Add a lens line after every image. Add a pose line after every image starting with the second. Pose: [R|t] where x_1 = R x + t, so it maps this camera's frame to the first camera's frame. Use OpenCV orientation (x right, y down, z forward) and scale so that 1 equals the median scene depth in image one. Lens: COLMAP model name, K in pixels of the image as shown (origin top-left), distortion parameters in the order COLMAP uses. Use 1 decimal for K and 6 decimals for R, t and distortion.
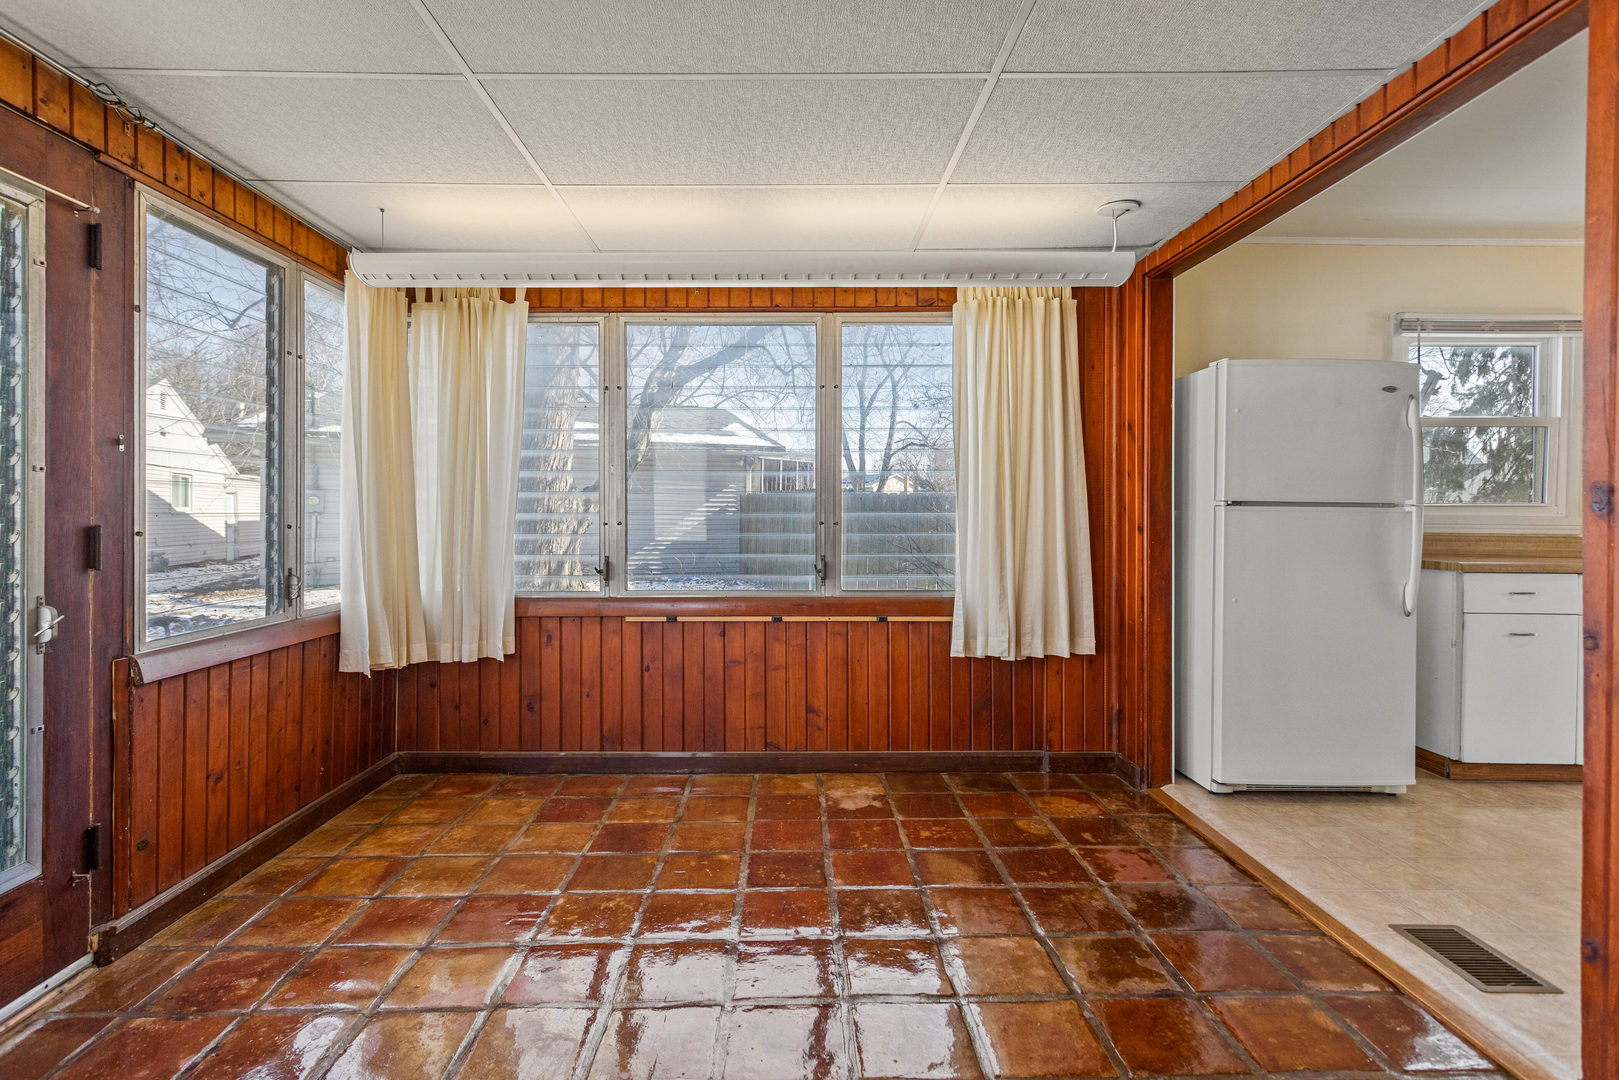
lens RADIAL K [[765.7, 0, 802.3], [0, 765.7, 513.2], [0, 0, 1]] dist [-0.000463, -0.000100]
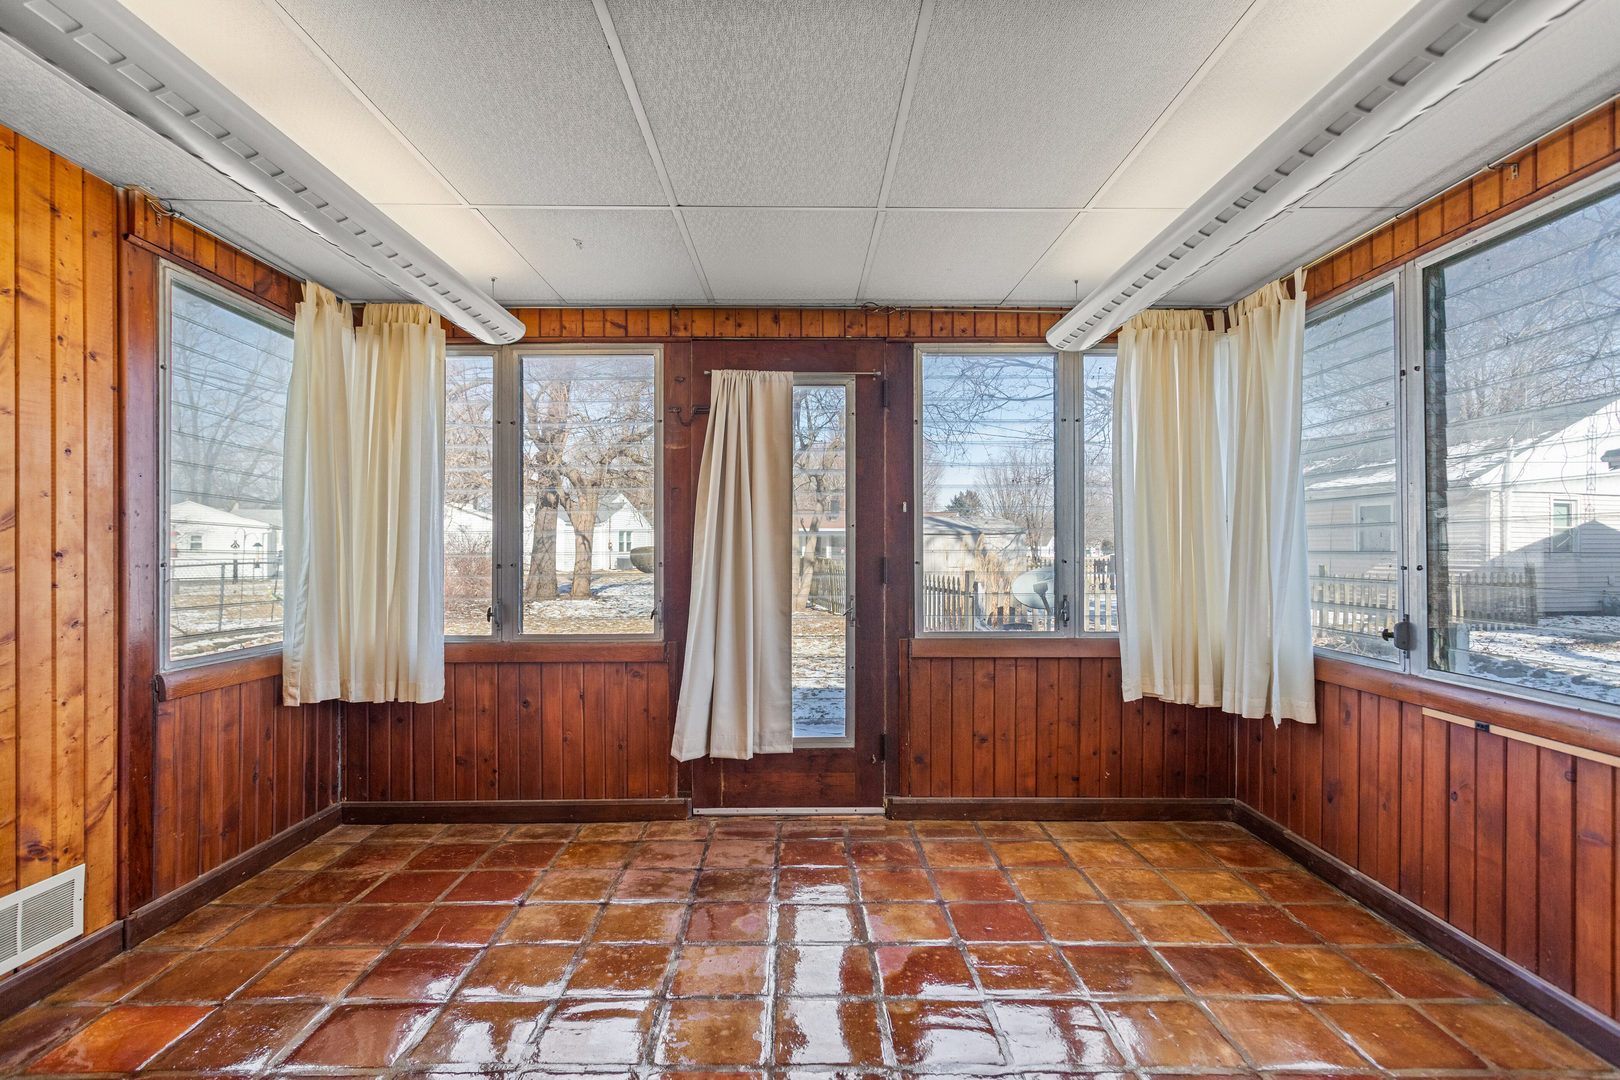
lens RADIAL K [[781.7, 0, 810.0], [0, 781.7, 540.0], [0, 0, 1]] dist [0.000070, 0.000216]
pose [[0.001866, -0.006542, -0.999977, 0.553087], [-0.002498, 0.999975, -0.006546, -0.007220], [0.999995, 0.002510, 0.001849, 0.561769]]
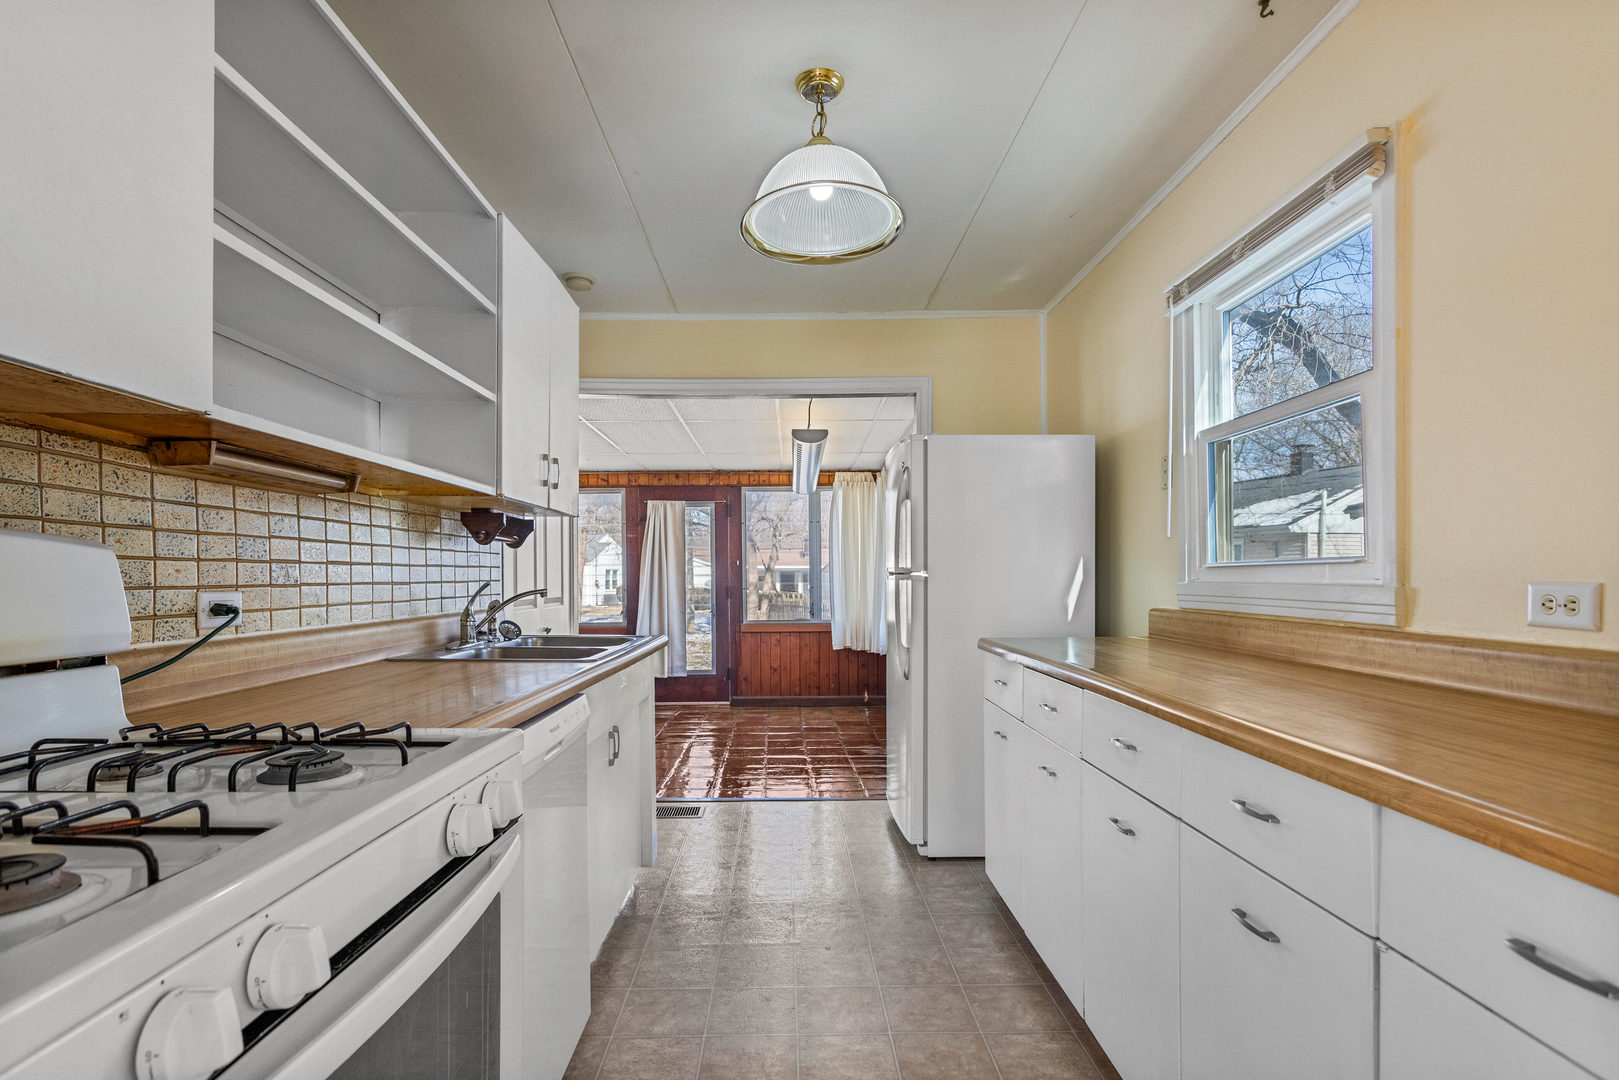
lens RADIAL K [[813.2, 0, 804.9], [0, 813.2, 584.8], [0, 0, 1]] dist [-0.000890, 0.000255]
pose [[0.002799, 0.004092, -0.999988, 2.033148], [0.005854, 0.999974, 0.004108, -0.002145], [0.999979, -0.005866, 0.002775, 0.918443]]
